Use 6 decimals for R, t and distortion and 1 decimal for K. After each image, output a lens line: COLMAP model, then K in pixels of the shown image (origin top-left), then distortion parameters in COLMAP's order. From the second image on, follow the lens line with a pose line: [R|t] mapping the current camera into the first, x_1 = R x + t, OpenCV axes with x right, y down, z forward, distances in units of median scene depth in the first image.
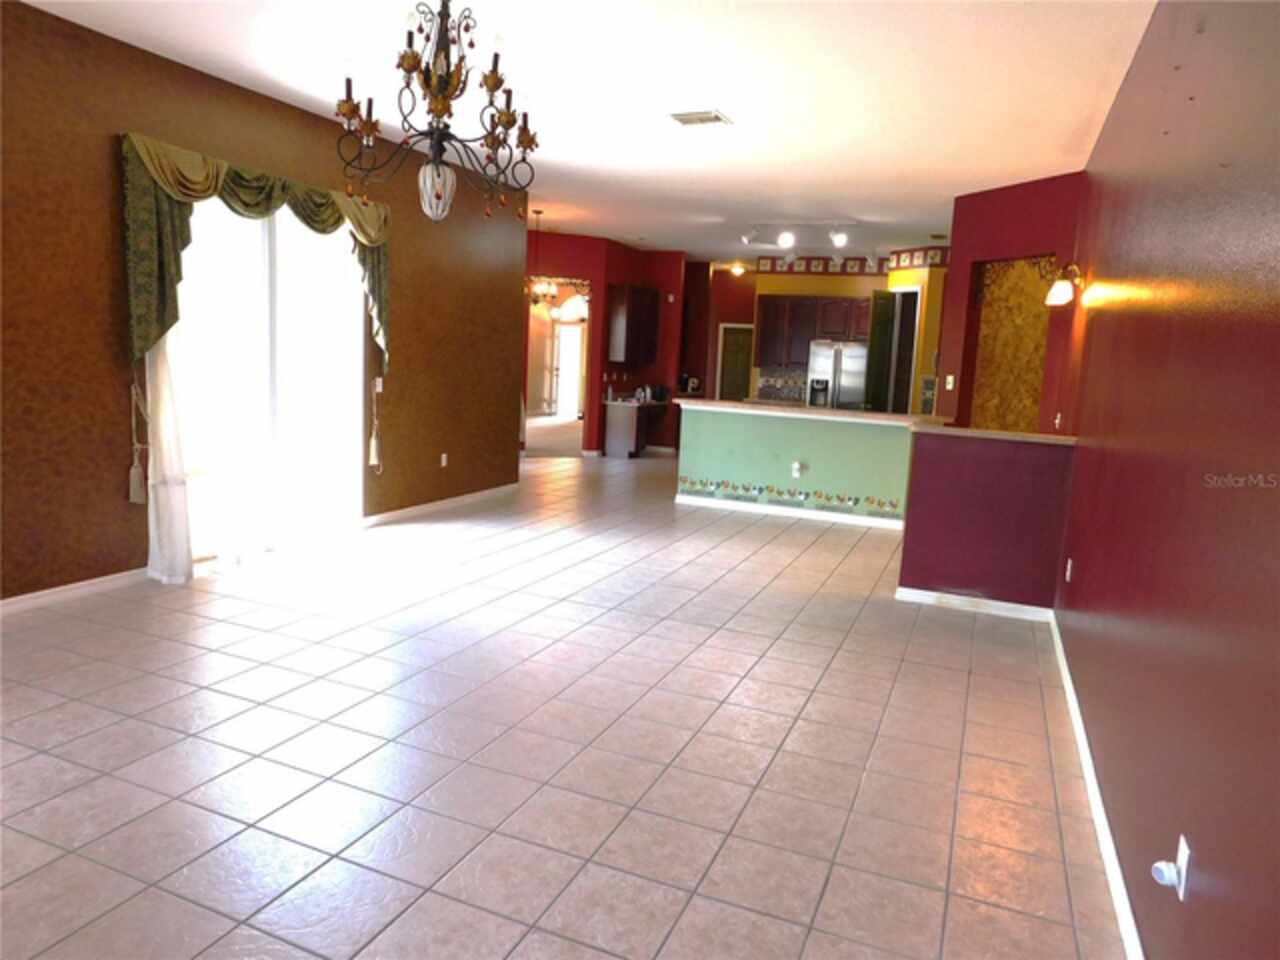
lens RADIAL K [[835.2, 0, 637.2], [0, 835.2, 510.9], [0, 0, 1]] dist [-0.063530, -0.000049]
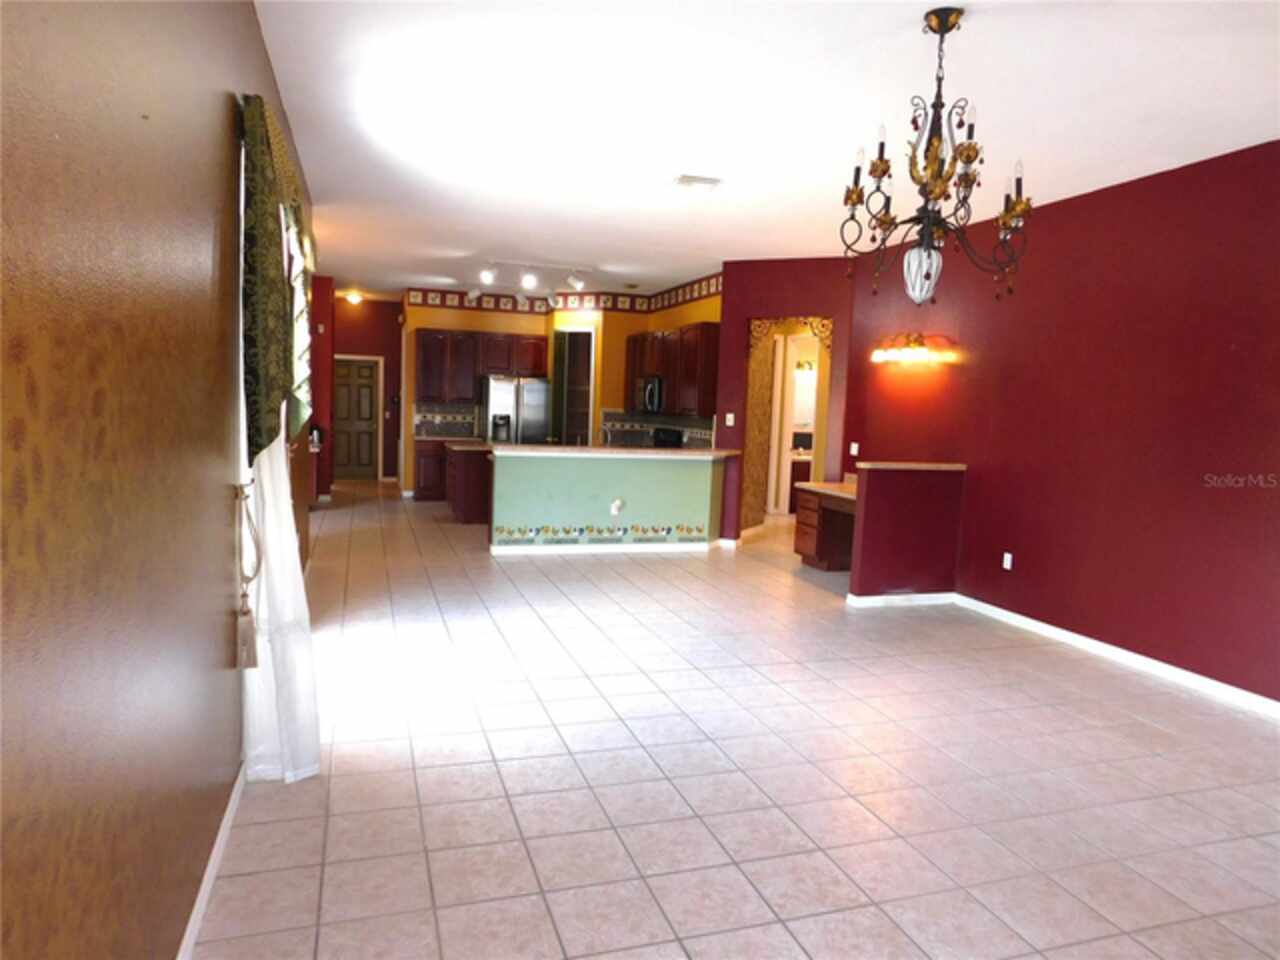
lens RADIAL K [[843.6, 0, 640.0], [0, 843.6, 480.0], [0, 0, 1]] dist [-0.074449, 0.061621]
pose [[0.751995, -0.078869, 0.654434, -0.445082], [0.117417, 0.992966, -0.015254, -0.060093], [-0.648627, 0.088312, 0.755965, 0.173410]]
